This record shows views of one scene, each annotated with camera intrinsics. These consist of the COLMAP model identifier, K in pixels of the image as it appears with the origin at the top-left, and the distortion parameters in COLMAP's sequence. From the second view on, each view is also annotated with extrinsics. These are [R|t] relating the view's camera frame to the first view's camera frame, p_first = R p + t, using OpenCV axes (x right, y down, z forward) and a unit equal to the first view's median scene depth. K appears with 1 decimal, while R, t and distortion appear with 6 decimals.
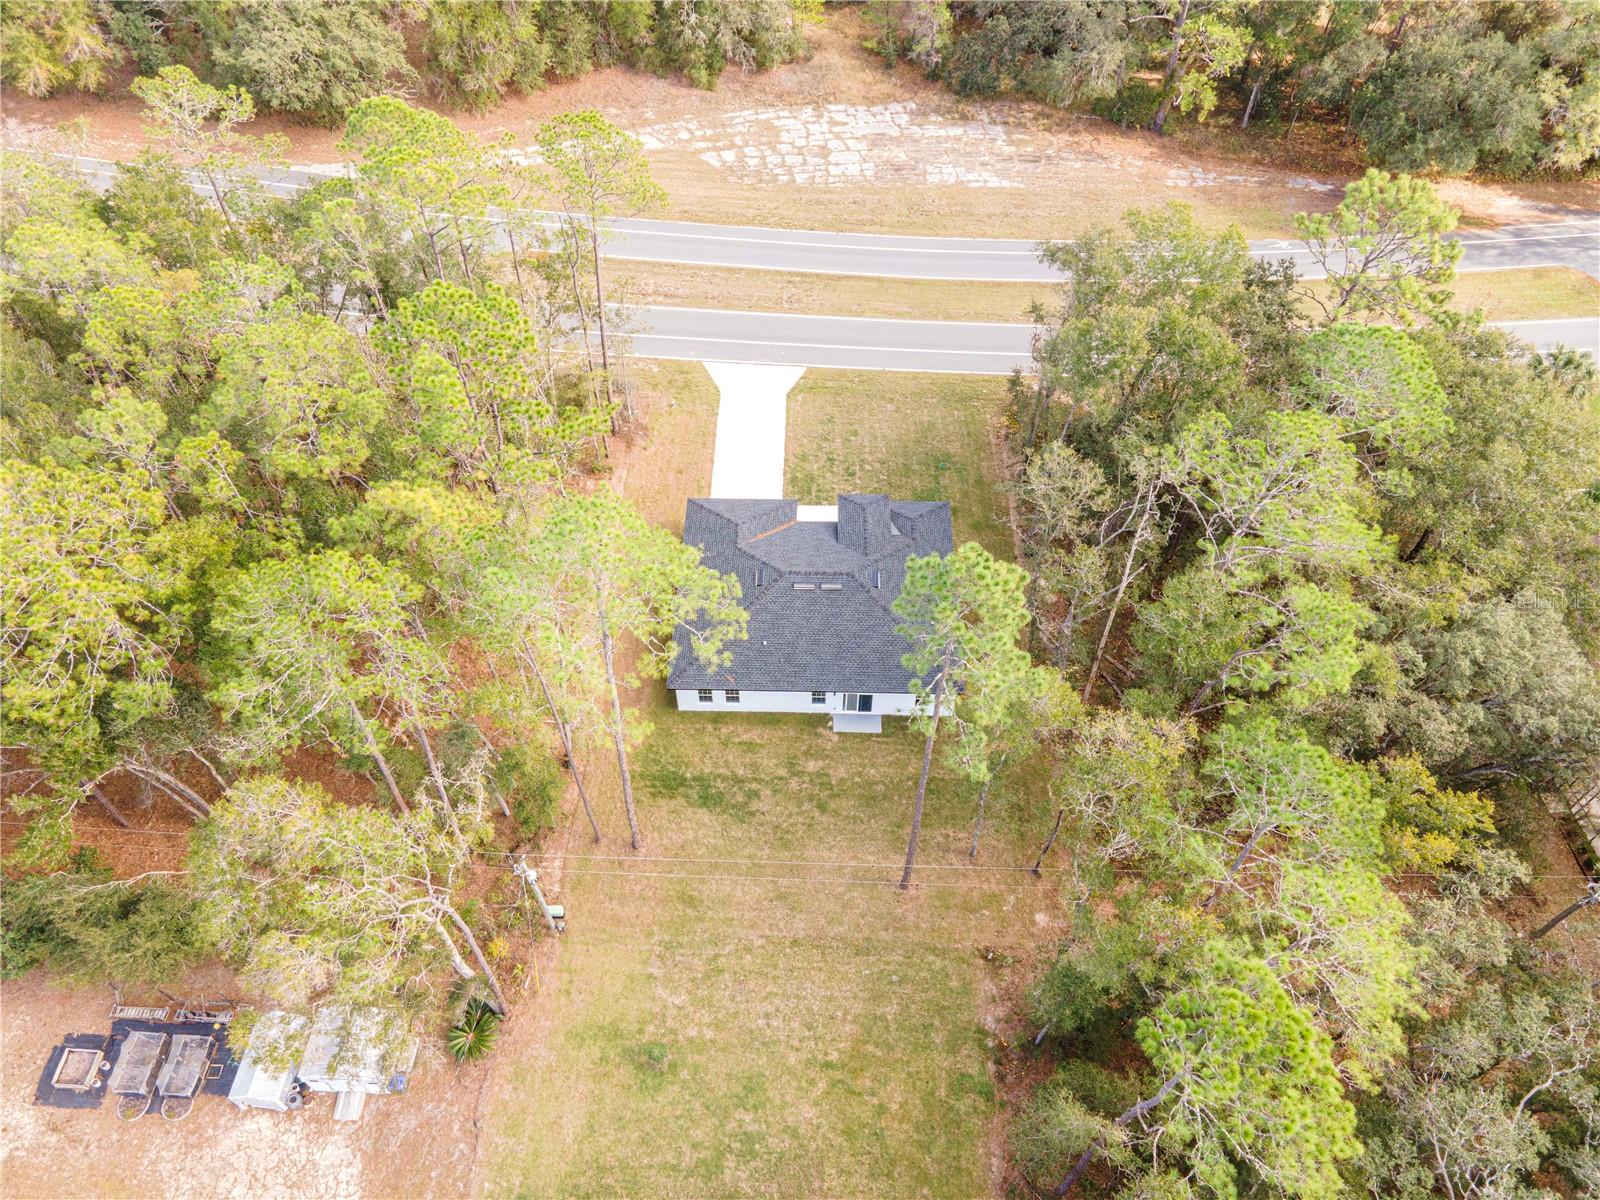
lens RADIAL K [[1149.1, 0, 800.0], [0, 1149.1, 600.0], [0, 0, 1]] dist [0.037938, 0.001357]
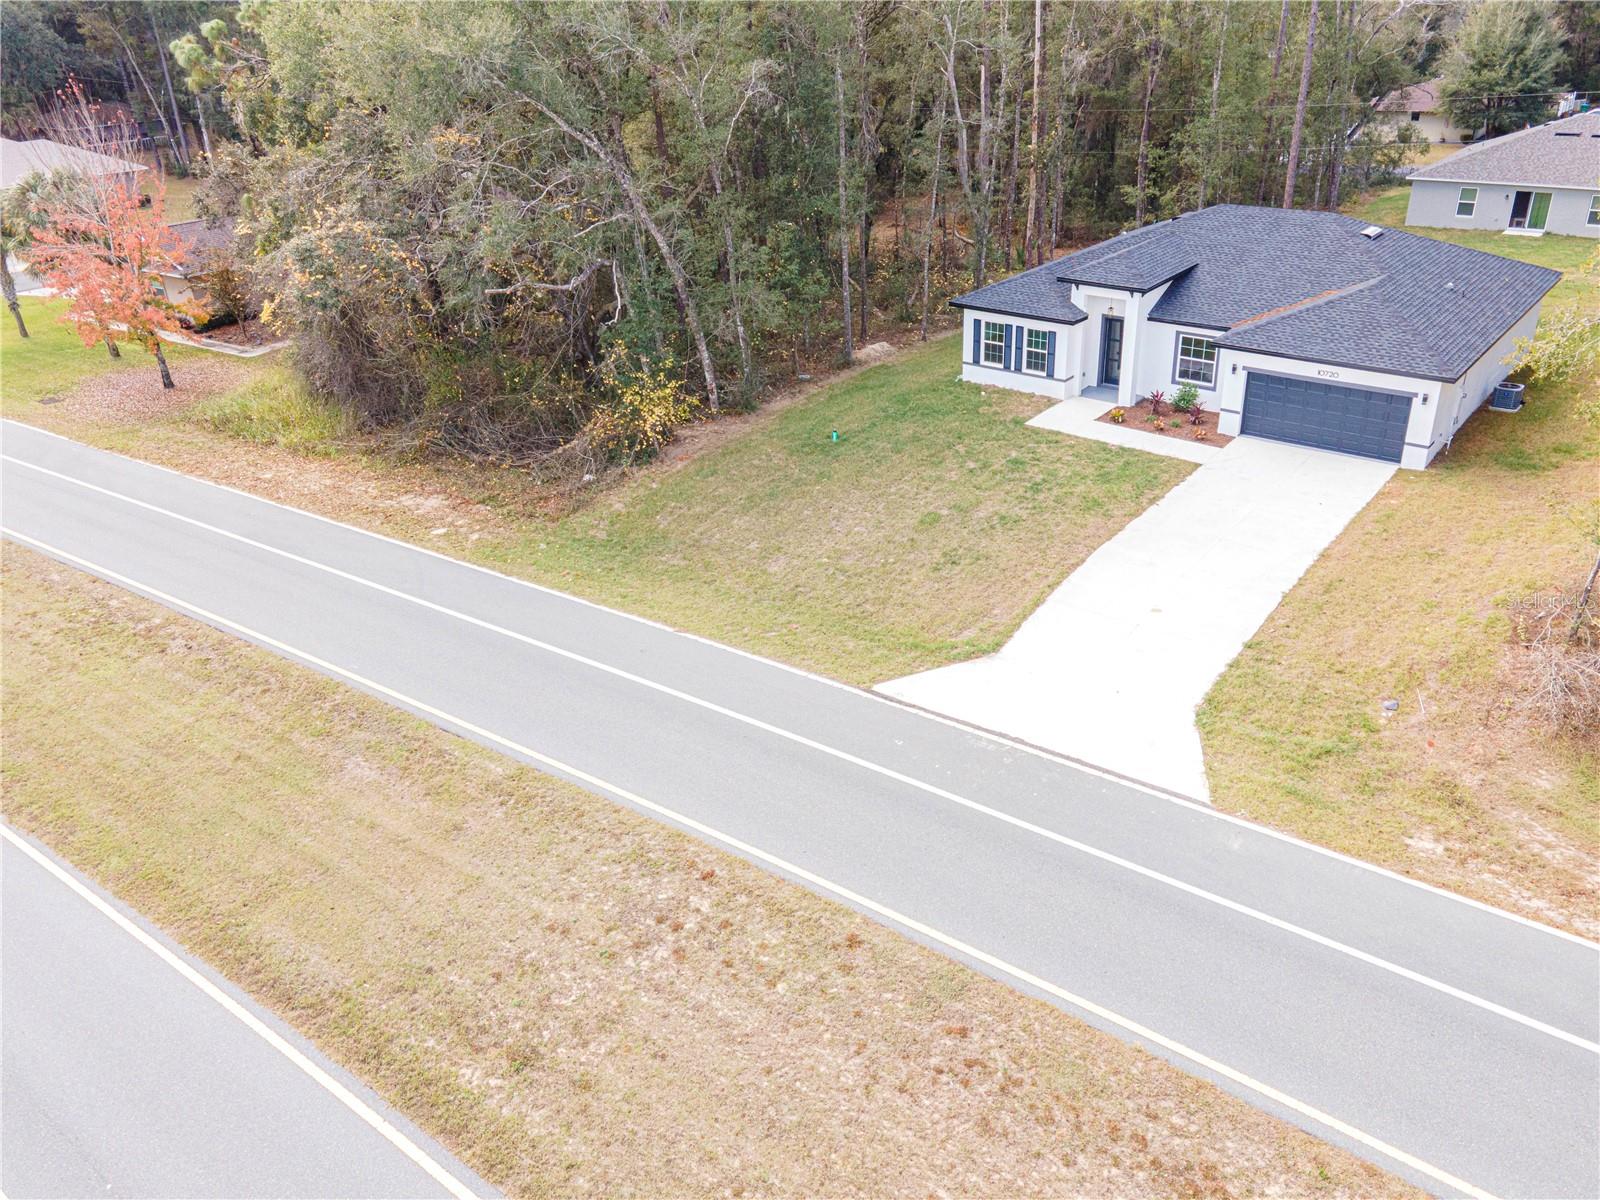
lens RADIAL K [[1224.1, 0, 840.5], [0, 1224.1, 543.7], [0, 0, 1]] dist [0.028101, 0.000161]
pose [[-0.804111, -0.235054, 0.546035, -0.202073], [0.480699, 0.283317, 0.829855, -0.637436], [-0.349762, 0.929775, -0.114828, 1.334885]]
